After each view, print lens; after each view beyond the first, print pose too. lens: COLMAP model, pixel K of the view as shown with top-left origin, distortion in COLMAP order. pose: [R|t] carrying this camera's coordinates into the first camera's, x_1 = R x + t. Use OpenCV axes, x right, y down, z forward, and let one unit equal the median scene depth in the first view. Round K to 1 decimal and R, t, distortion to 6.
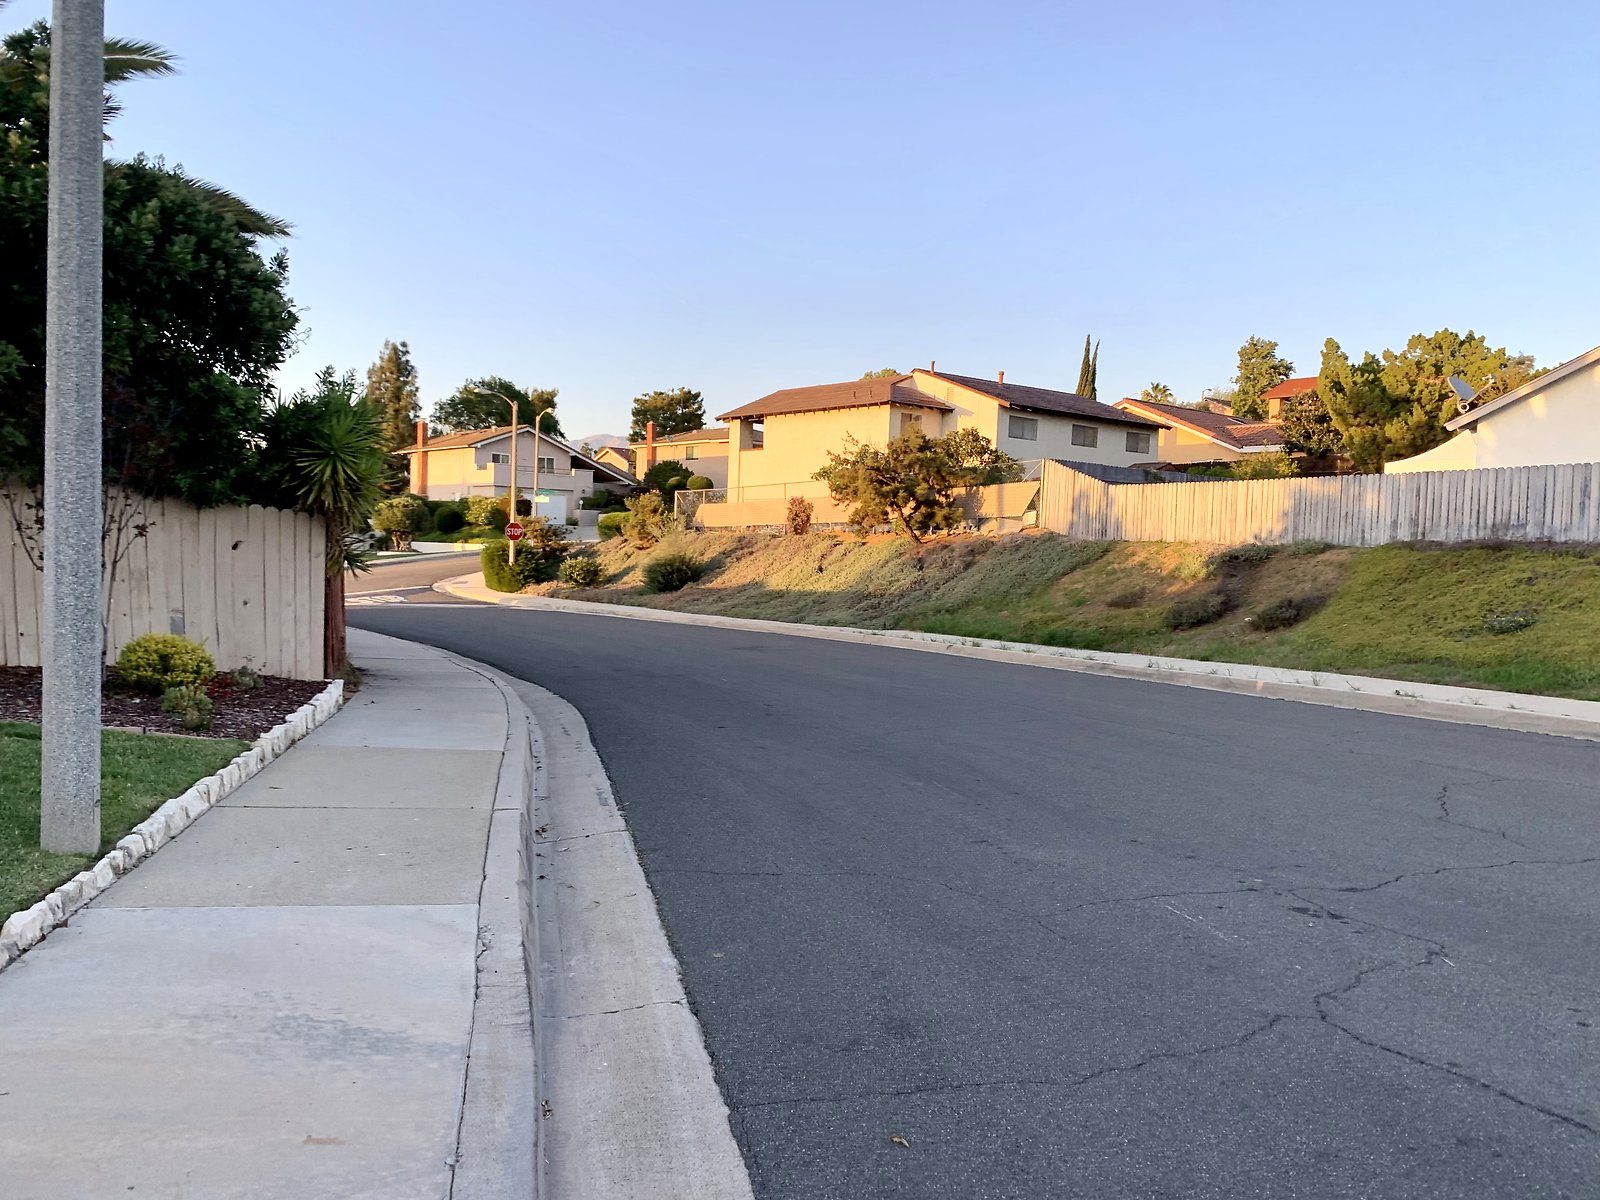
lens RADIAL K [[1222.7, 0, 786.8], [0, 1222.7, 604.3], [0, 0, 1]] dist [0.036043, -0.032963]
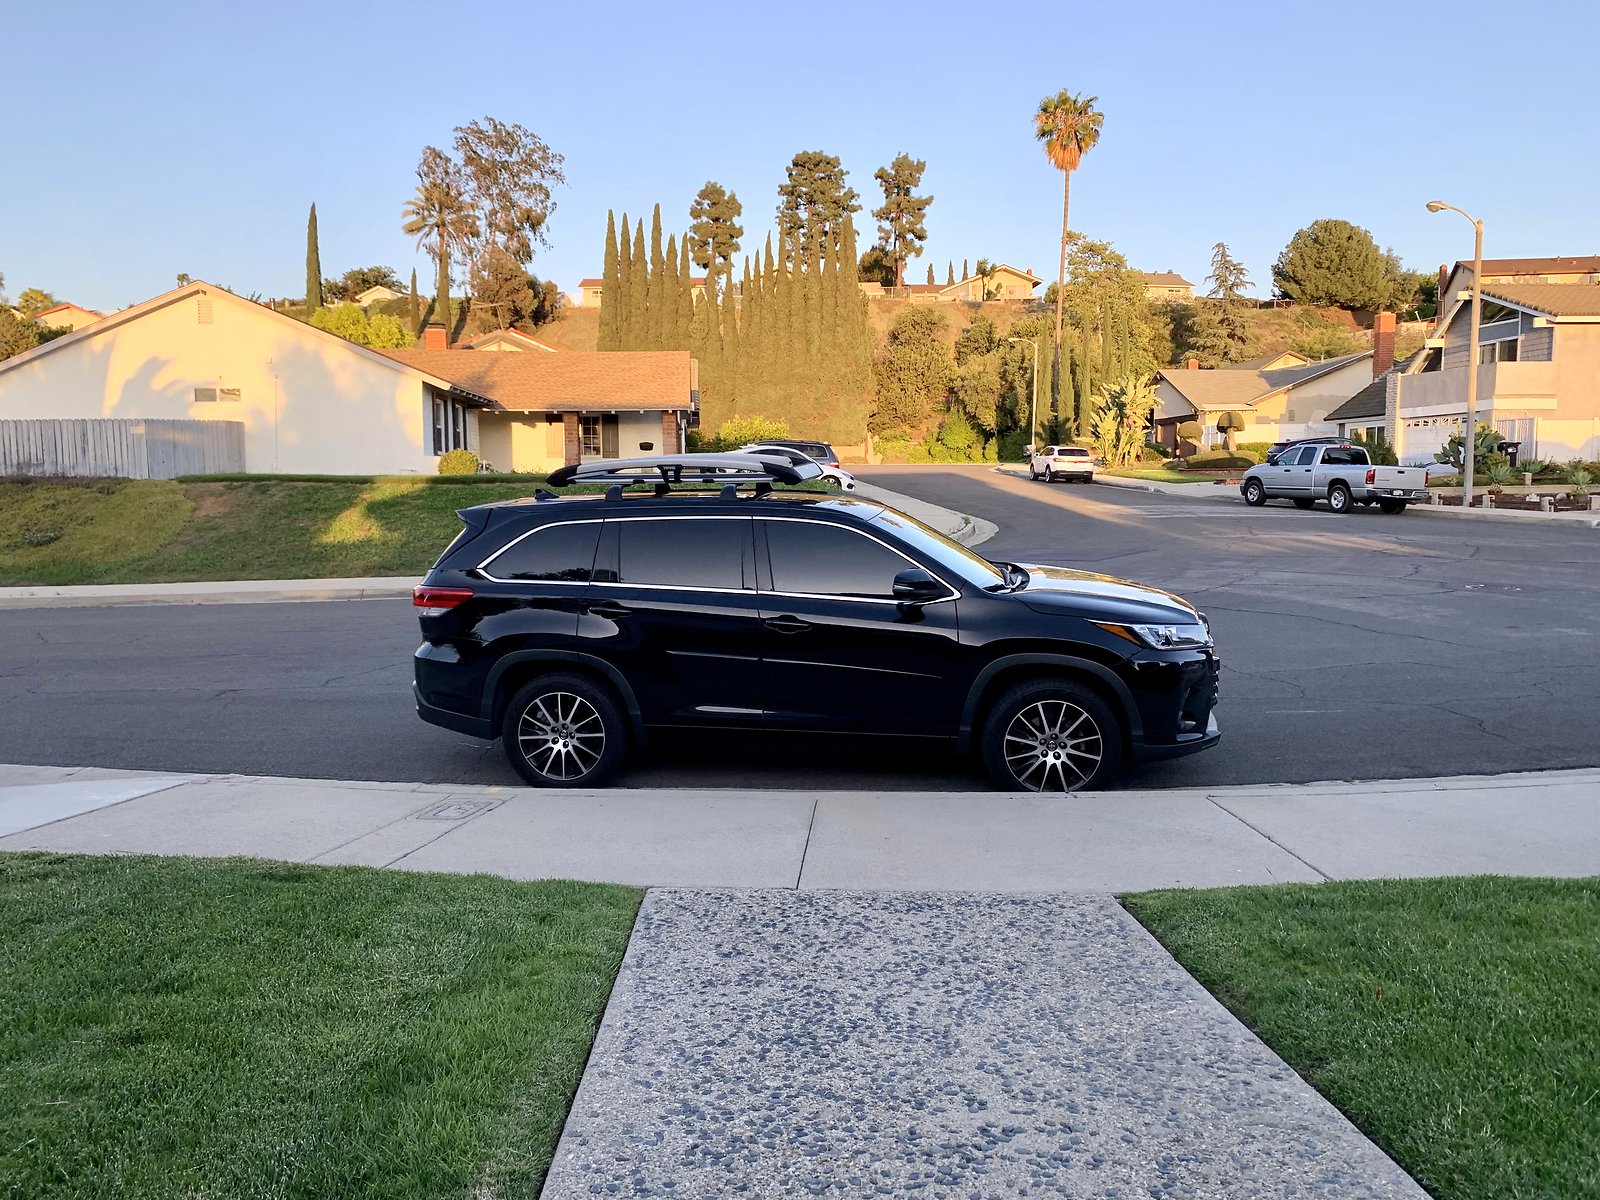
lens RADIAL K [[1222.7, 0, 786.5], [0, 1222.7, 587.7], [0, 0, 1]] dist [0.036043, -0.032963]
pose [[0.455785, -0.107623, 0.883559, -0.245015], [0.058845, 0.994135, 0.090737, -0.005217], [-0.888142, 0.010636, 0.459445, -0.349947]]
